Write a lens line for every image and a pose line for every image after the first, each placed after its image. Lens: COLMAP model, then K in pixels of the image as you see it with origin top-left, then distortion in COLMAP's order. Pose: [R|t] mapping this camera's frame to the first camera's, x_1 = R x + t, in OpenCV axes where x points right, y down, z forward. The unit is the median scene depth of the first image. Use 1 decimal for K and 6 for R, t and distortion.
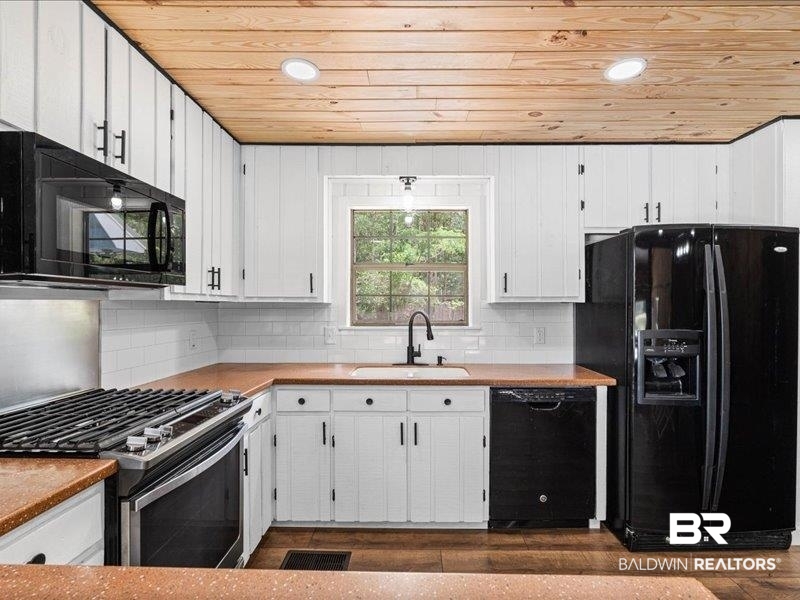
lens RADIAL K [[410.5, 0, 405.0], [0, 410.5, 302.4], [0, 0, 1]] dist [-0.000049, -0.000275]
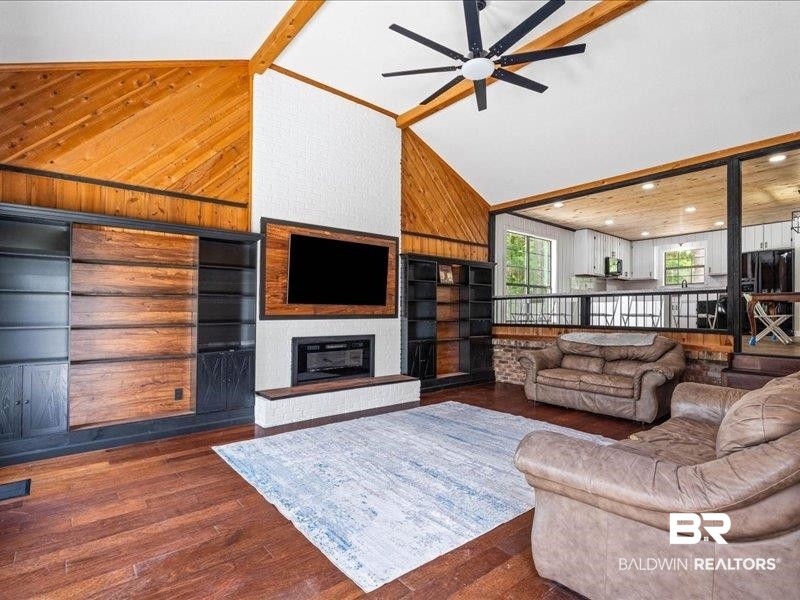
lens RADIAL K [[410.5, 0, 405.0], [0, 410.5, 302.4], [0, 0, 1]] dist [-0.000049, -0.000275]
pose [[0.660388, -0.011051, -0.750844, 1.150023], [-0.011937, 0.999611, -0.025211, 0.347207], [0.750830, 0.025612, 0.659999, -3.314267]]
